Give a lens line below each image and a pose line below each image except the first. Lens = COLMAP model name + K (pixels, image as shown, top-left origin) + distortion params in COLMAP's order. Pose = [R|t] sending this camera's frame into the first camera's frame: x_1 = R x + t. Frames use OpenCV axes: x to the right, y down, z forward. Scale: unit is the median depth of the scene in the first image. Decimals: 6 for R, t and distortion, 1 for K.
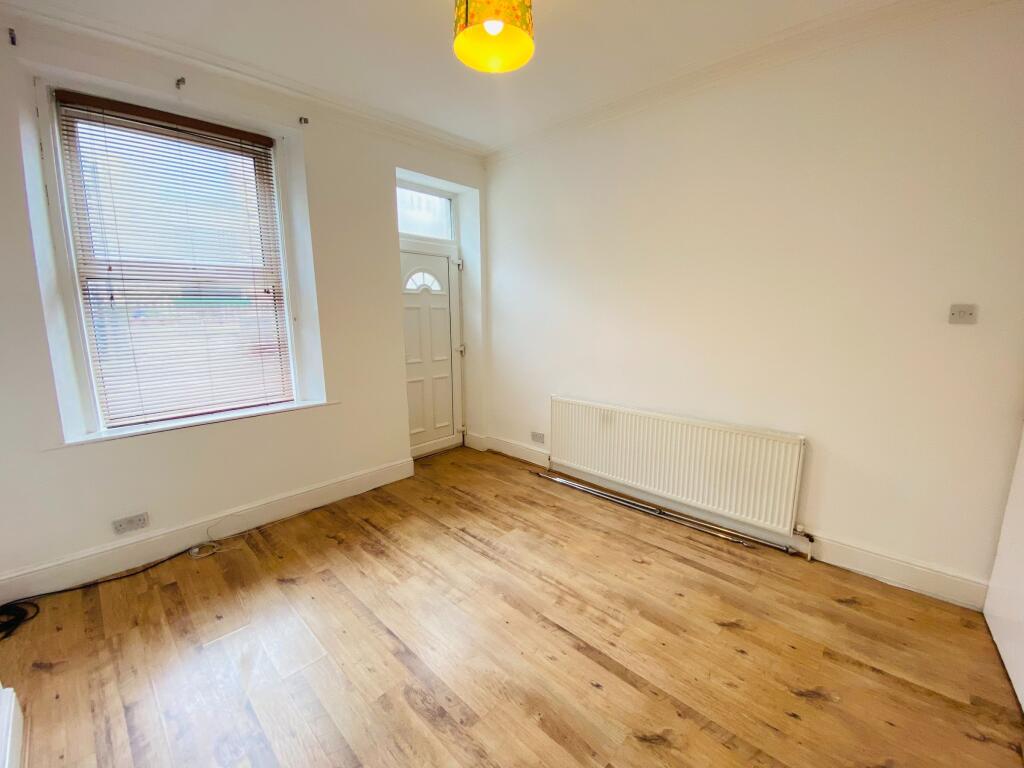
lens RADIAL K [[421.5, 0, 509.2], [0, 421.5, 382.4], [0, 0, 1]] dist [0.049981, -0.028791]
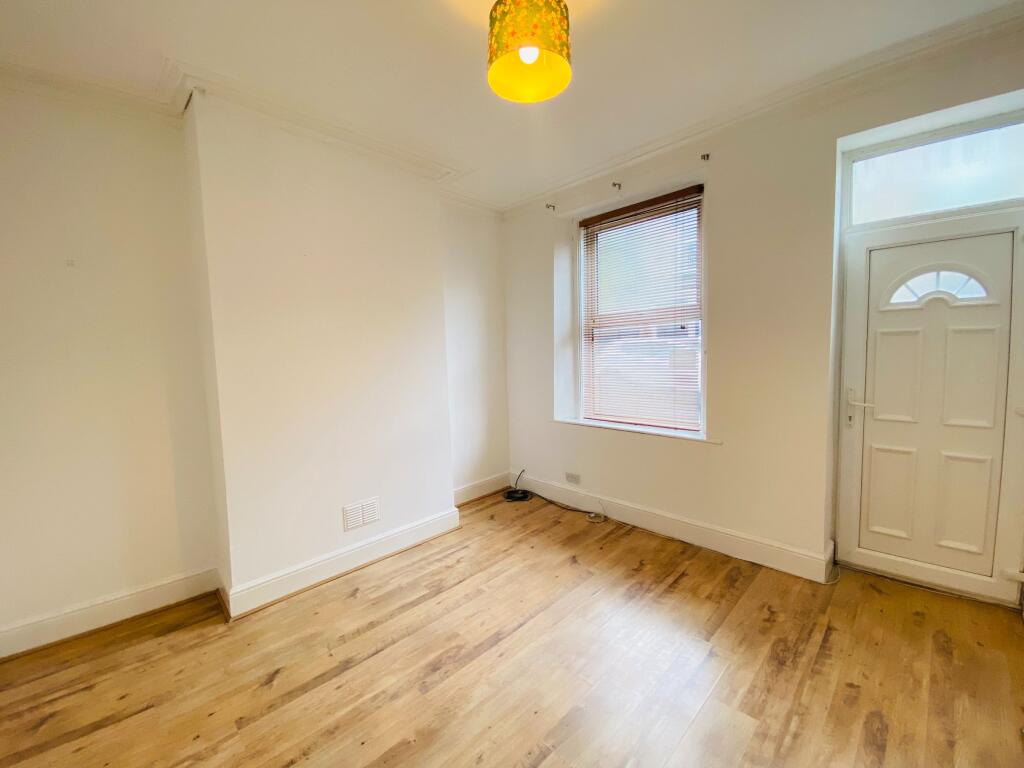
lens RADIAL K [[421.5, 0, 509.2], [0, 421.5, 382.4], [0, 0, 1]] dist [0.049981, -0.028791]
pose [[-0.017449, 0.084684, -0.996255, 0.589427], [-0.139363, 0.986474, 0.086293, -0.113616], [0.990088, 0.140347, -0.005411, 0.639353]]
